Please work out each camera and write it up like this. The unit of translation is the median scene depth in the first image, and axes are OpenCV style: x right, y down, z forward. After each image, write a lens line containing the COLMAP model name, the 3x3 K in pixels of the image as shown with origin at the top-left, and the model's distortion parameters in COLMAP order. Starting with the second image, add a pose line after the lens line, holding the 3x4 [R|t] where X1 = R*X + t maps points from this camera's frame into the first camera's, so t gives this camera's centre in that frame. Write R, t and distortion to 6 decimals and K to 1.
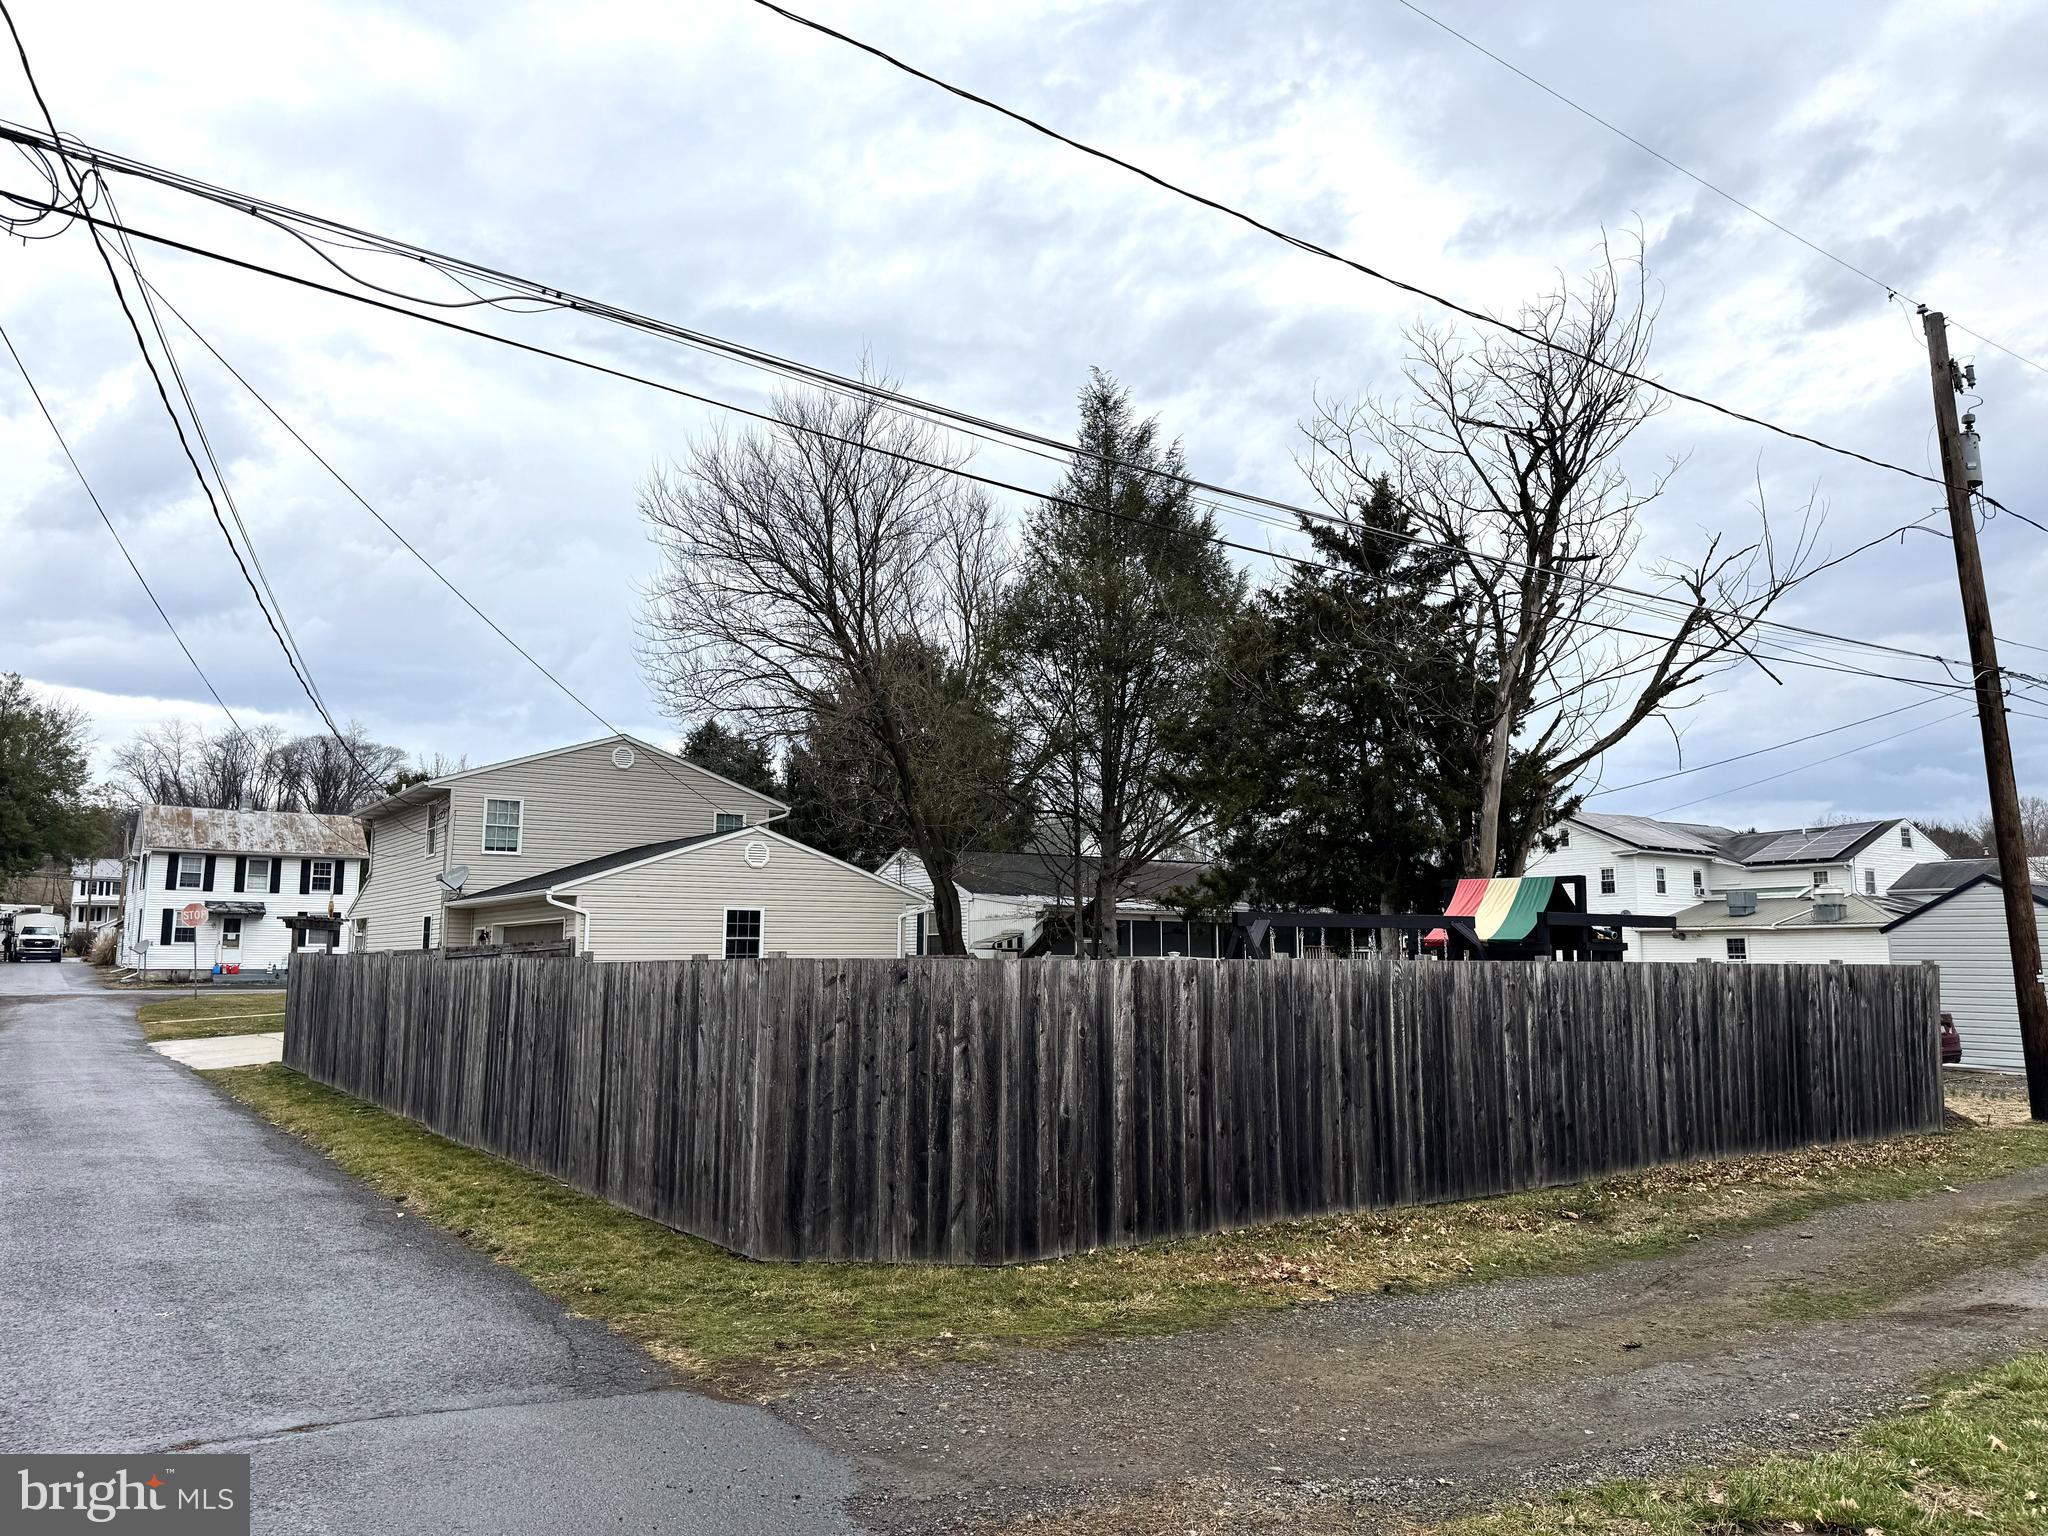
lens RADIAL K [[1497.2, 0, 1024.3], [0, 1497.2, 775.2], [0, 0, 1]] dist [0.111496, 0.001254]
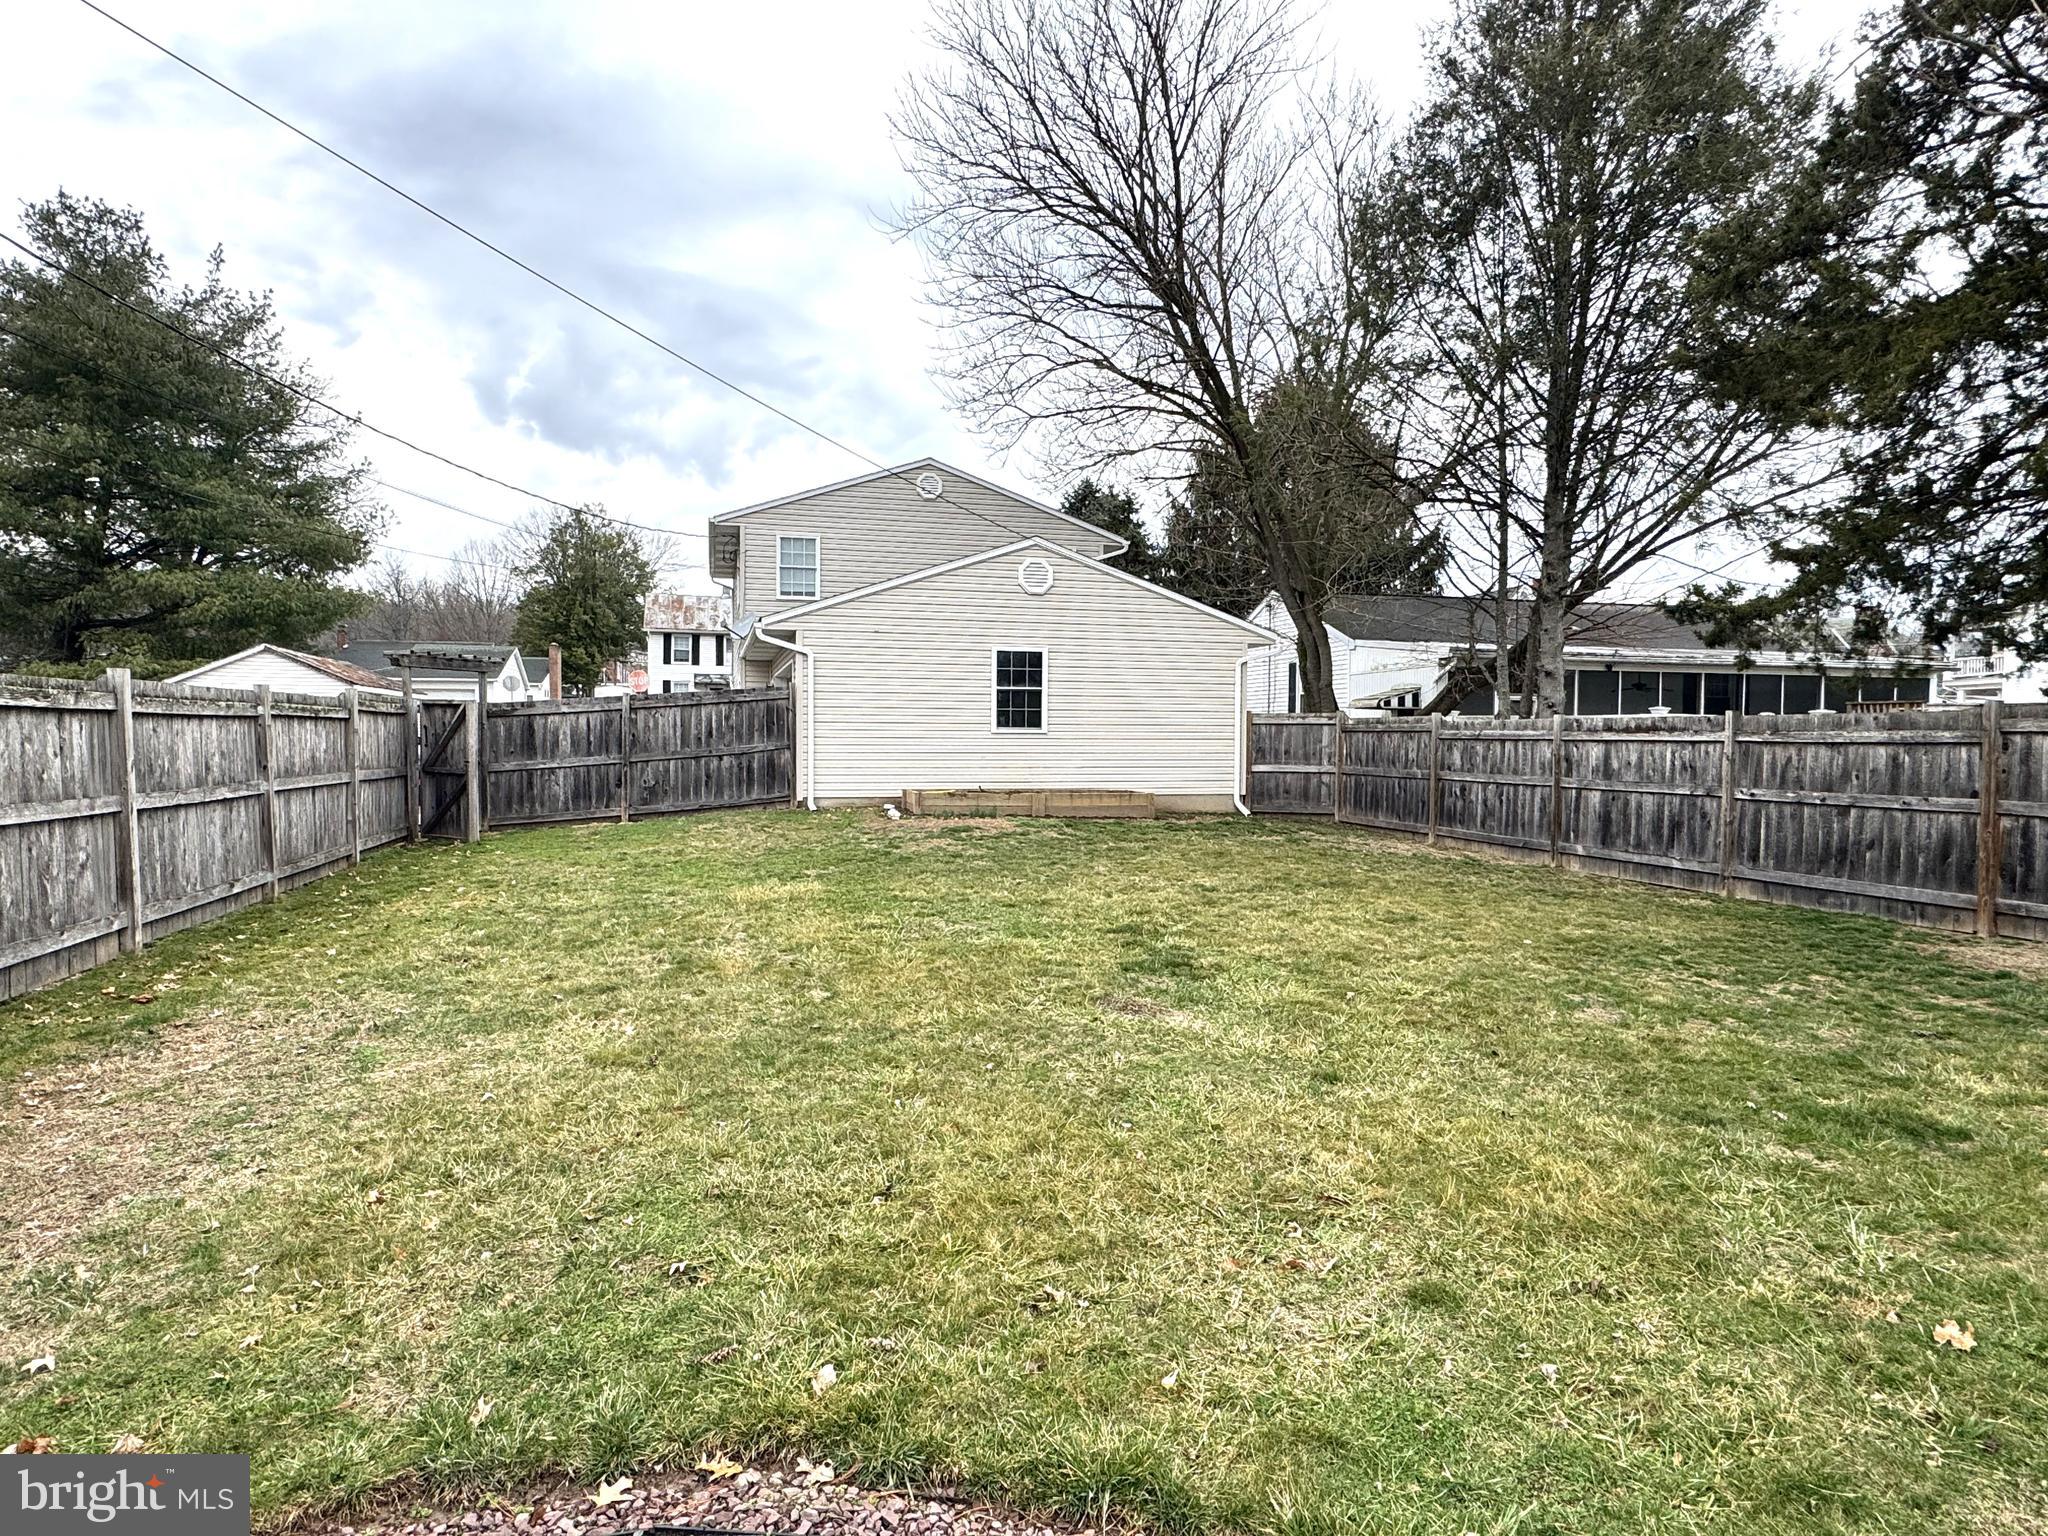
lens RADIAL K [[1147.7, 0, 1031.4], [0, 1147.7, 768.9], [0, 0, 1]] dist [-0.004526, -0.000195]
pose [[0.941775, 0.014742, -0.335919, 0.009273], [0.035550, 0.989073, 0.143074, 0.056806], [0.334358, -0.146685, 0.930961, 0.397377]]
